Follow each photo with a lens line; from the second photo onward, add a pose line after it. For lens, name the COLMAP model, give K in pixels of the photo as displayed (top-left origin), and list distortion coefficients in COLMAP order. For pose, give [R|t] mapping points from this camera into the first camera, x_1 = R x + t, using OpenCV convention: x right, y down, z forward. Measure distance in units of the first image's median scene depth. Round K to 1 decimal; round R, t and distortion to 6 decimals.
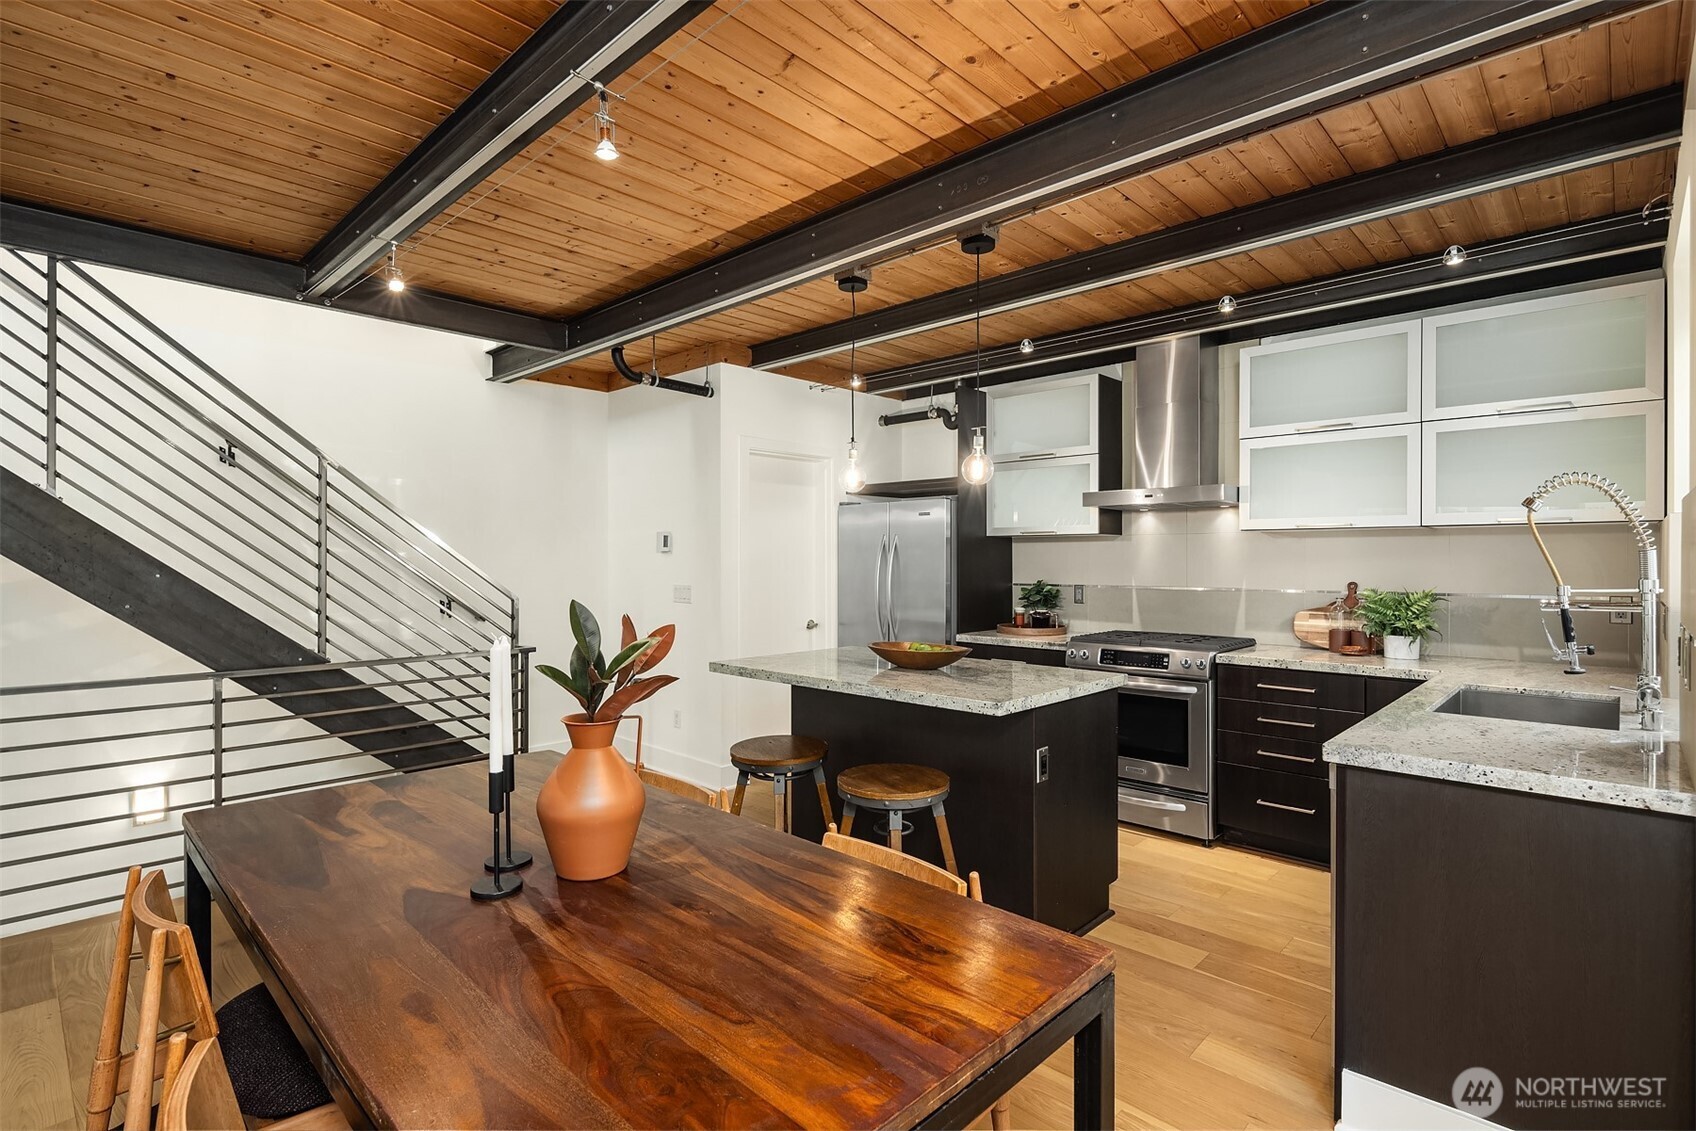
lens RADIAL K [[820.6, 0, 843.2], [0, 820.6, 558.3], [0, 0, 1]] dist [0.000537, -0.000461]
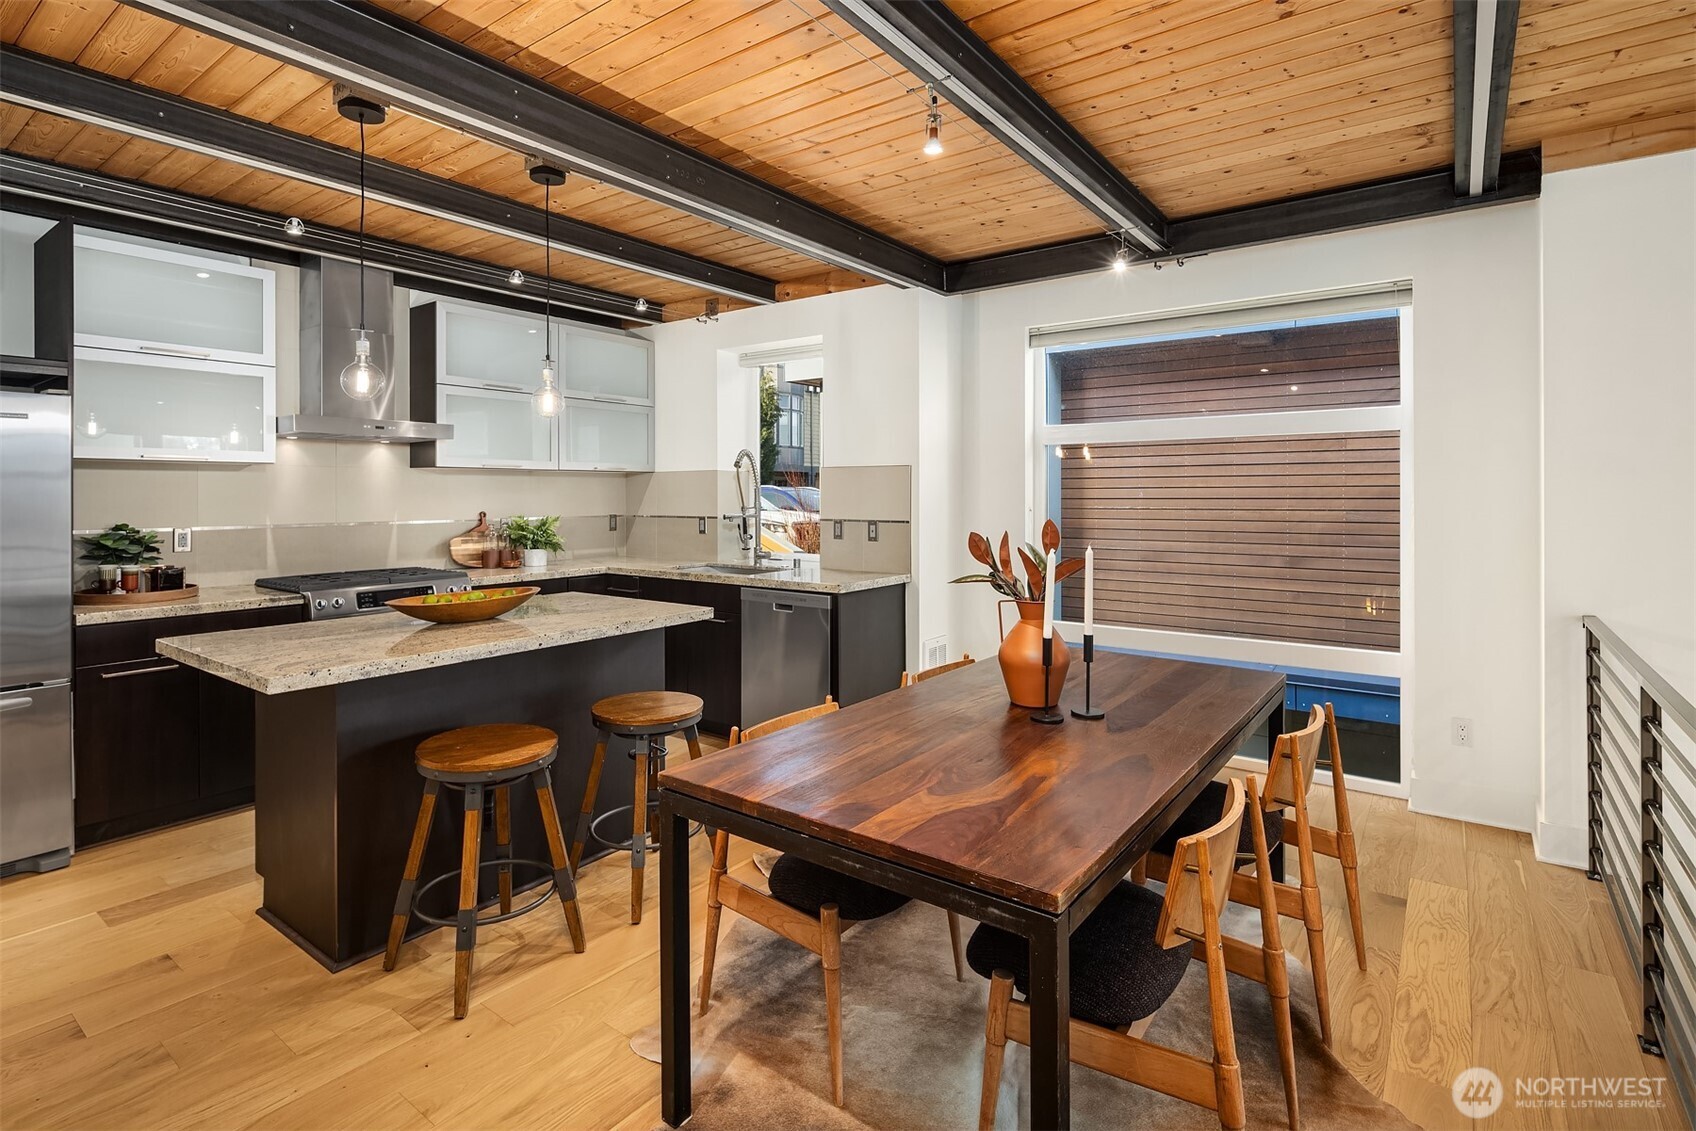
lens RADIAL K [[820.3, 0, 846.8], [0, 820.3, 504.2], [0, 0, 1]] dist [-0.000758, -0.000600]
pose [[-0.125432, -0.011178, 0.992039, -0.681981], [0.002637, 0.999929, 0.011600, 0.004056], [-0.992099, 0.004071, -0.125394, 0.604458]]
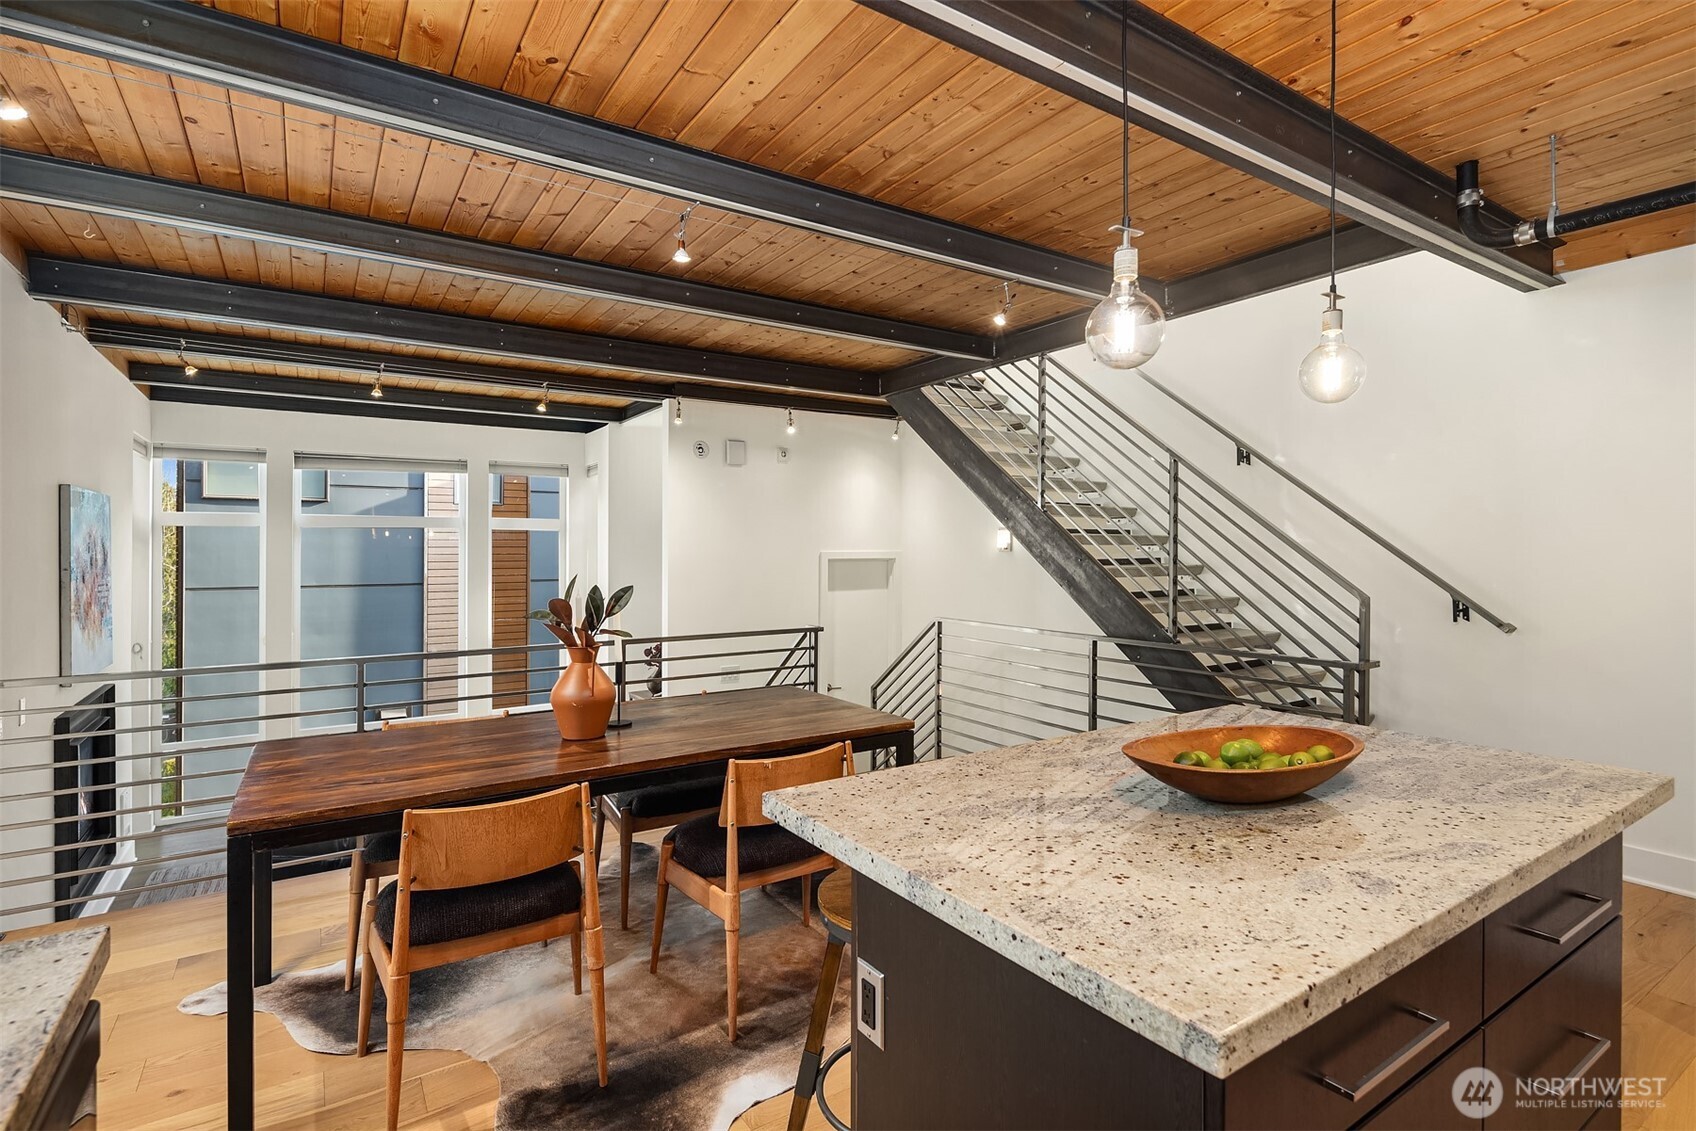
lens RADIAL K [[820.3, 0, 879.7], [0, 820.3, 555.8], [0, 0, 1]] dist [0.000308, 0.000023]
pose [[-0.200523, 0.005284, -0.979675, 0.468705], [0.004278, 0.999981, 0.004518, 0.003751], [0.979680, -0.003286, -0.200541, 0.754535]]
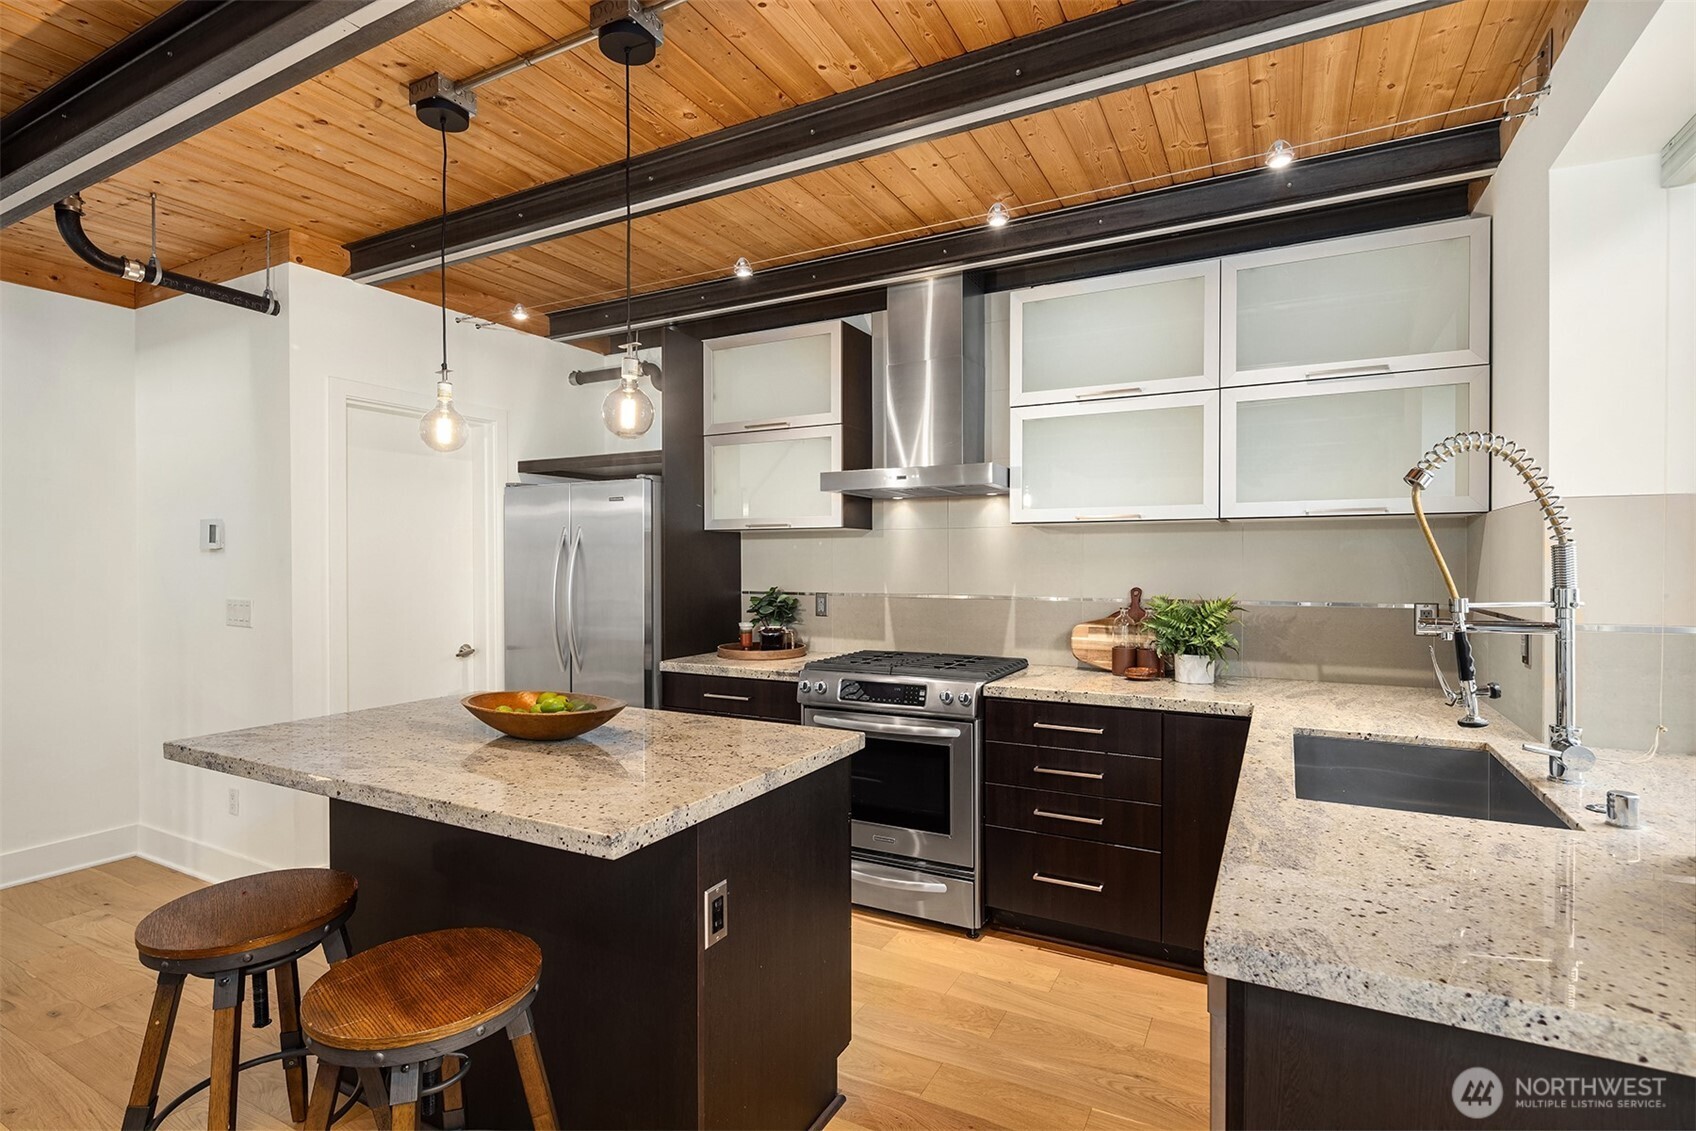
lens RADIAL K [[820.6, 0, 843.2], [0, 820.6, 558.3], [0, 0, 1]] dist [0.000537, -0.000461]
pose [[0.964239, -0.000414, 0.265034, 0.121254], [0.000906, 0.999998, -0.001735, 0.000740], [-0.265033, 0.001913, 0.964237, 0.286592]]
